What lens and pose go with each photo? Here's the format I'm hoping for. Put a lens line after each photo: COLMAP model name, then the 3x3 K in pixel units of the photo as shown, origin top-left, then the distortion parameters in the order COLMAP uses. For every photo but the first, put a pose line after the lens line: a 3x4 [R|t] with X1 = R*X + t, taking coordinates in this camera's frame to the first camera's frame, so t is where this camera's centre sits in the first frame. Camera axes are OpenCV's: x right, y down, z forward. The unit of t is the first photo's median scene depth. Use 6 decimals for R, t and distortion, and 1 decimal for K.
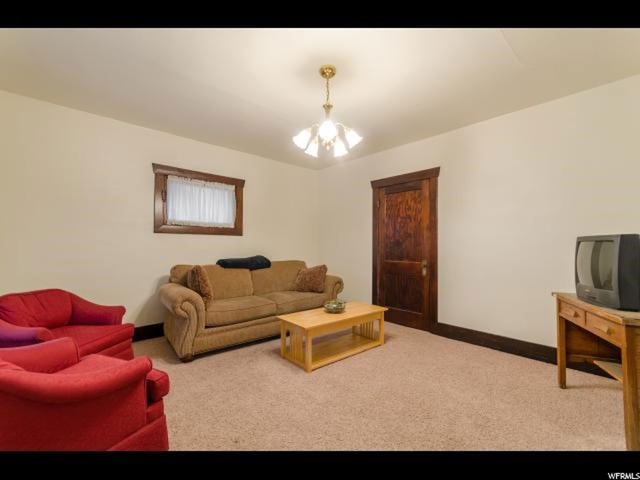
lens RADIAL K [[282.6, 0, 320.5], [0, 282.6, 241.0], [0, 0, 1]] dist [0.015065, -0.000026]
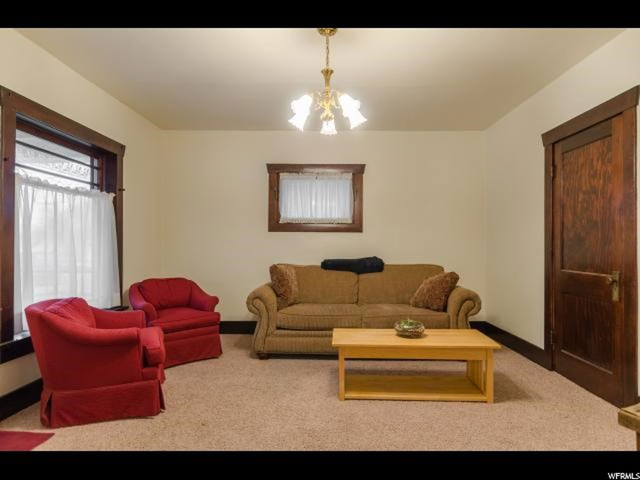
lens RADIAL K [[387.8, 0, 320.1], [0, 387.8, 239.4], [0, 0, 1]] dist [0.000536, 0.001013]
pose [[0.718828, -0.009843, -0.695118, 0.469073], [0.014957, 0.999887, 0.001308, -0.000508], [0.695027, -0.011337, 0.718895, 0.109624]]
